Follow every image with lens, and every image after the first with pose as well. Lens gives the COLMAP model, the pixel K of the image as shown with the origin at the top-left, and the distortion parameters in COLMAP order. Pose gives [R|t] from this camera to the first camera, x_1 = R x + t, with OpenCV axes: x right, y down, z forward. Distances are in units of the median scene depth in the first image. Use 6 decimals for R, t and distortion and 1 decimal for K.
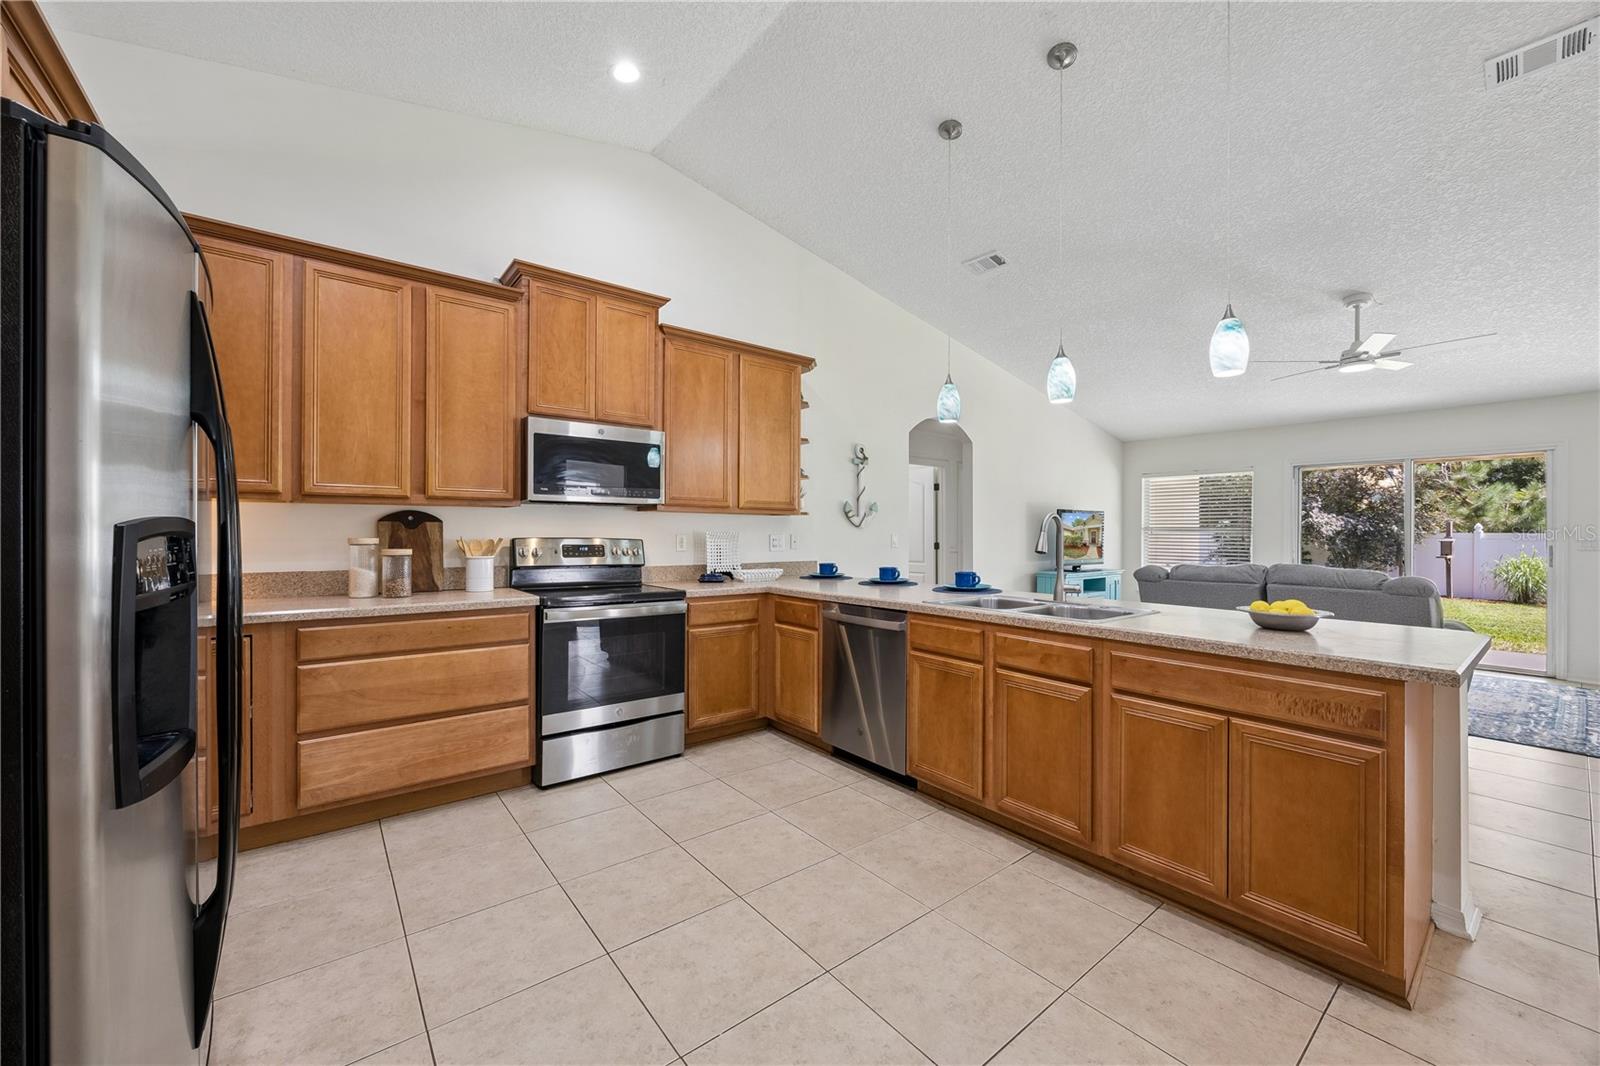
lens RADIAL K [[614.2, 0, 813.5], [0, 614.2, 529.7], [0, 0, 1]] dist [-0.005497, 0.000327]
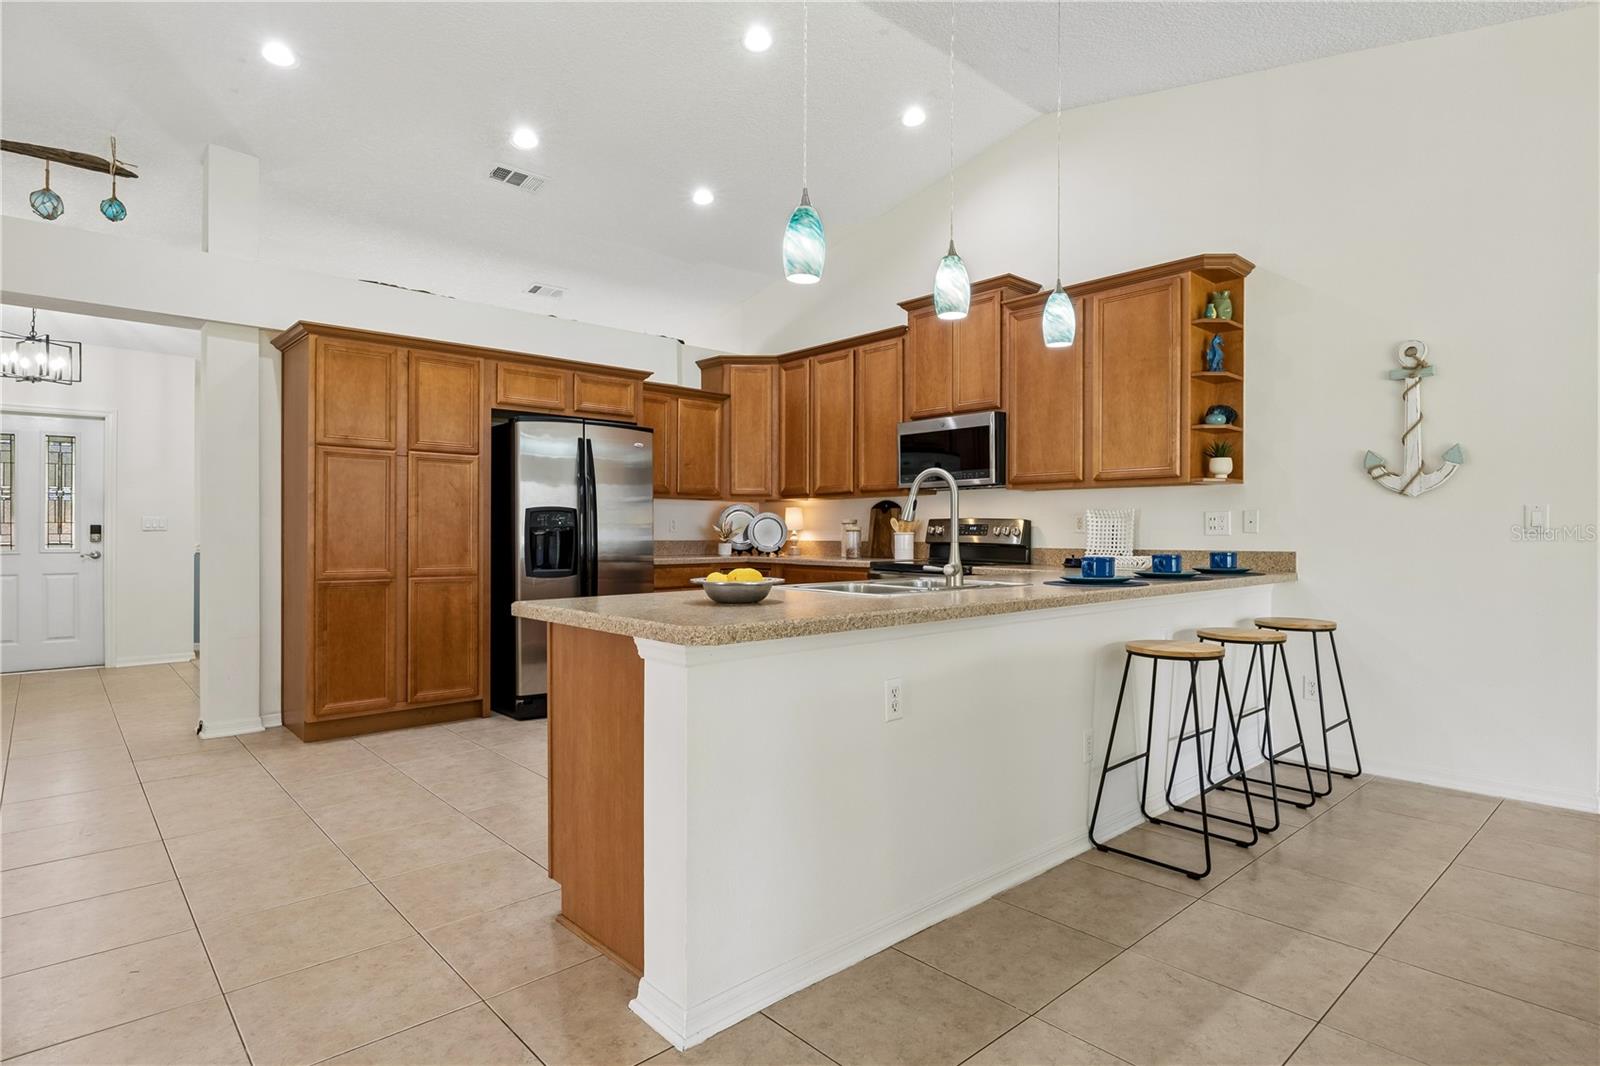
lens RADIAL K [[861.4, 0, 797.6], [0, 861.4, 531.7], [0, 0, 1]] dist [-0.001022, -0.000976]
pose [[0.048889, -0.005701, -0.998788, 1.314819], [0.002710, 0.999981, -0.005575, 0.051188], [0.998801, -0.002434, 0.048904, 0.694457]]
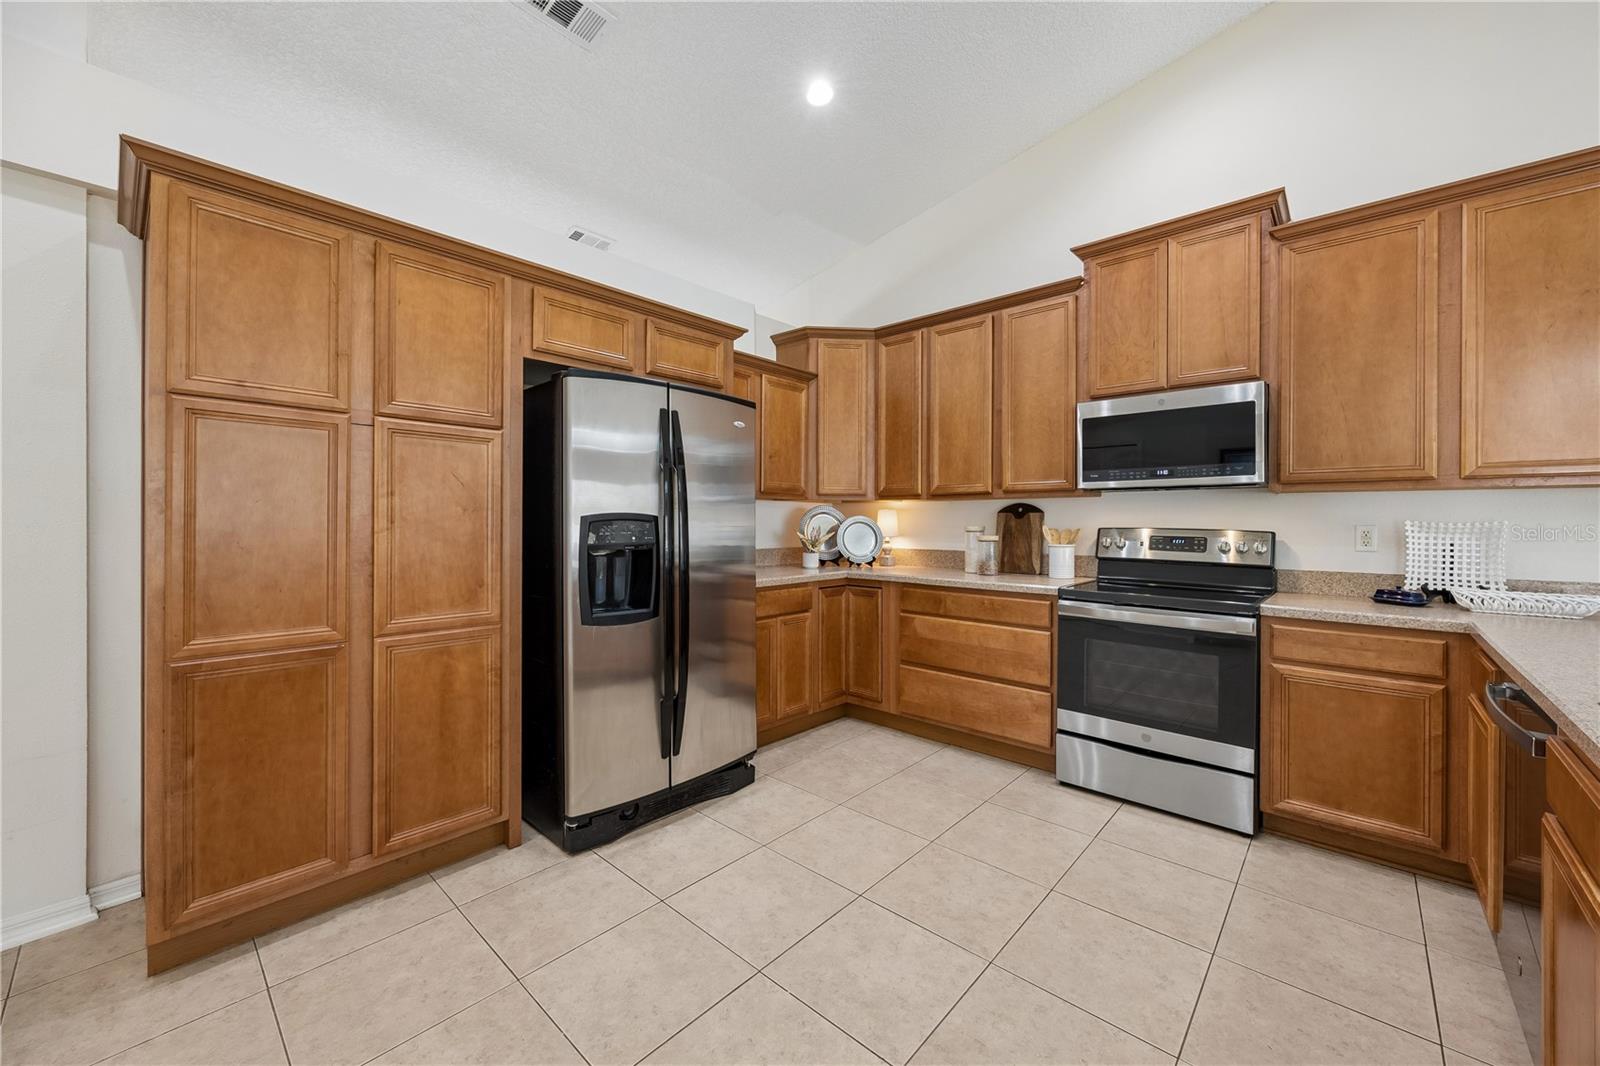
lens RADIAL K [[614.2, 0, 804.3], [0, 614.2, 520.9], [0, 0, 1]] dist [-0.005497, 0.000327]
pose [[0.153551, -0.003131, -0.988136, 0.431939], [0.001160, 0.999995, -0.002988, 0.005580], [0.988140, -0.000688, 0.153554, 0.413861]]
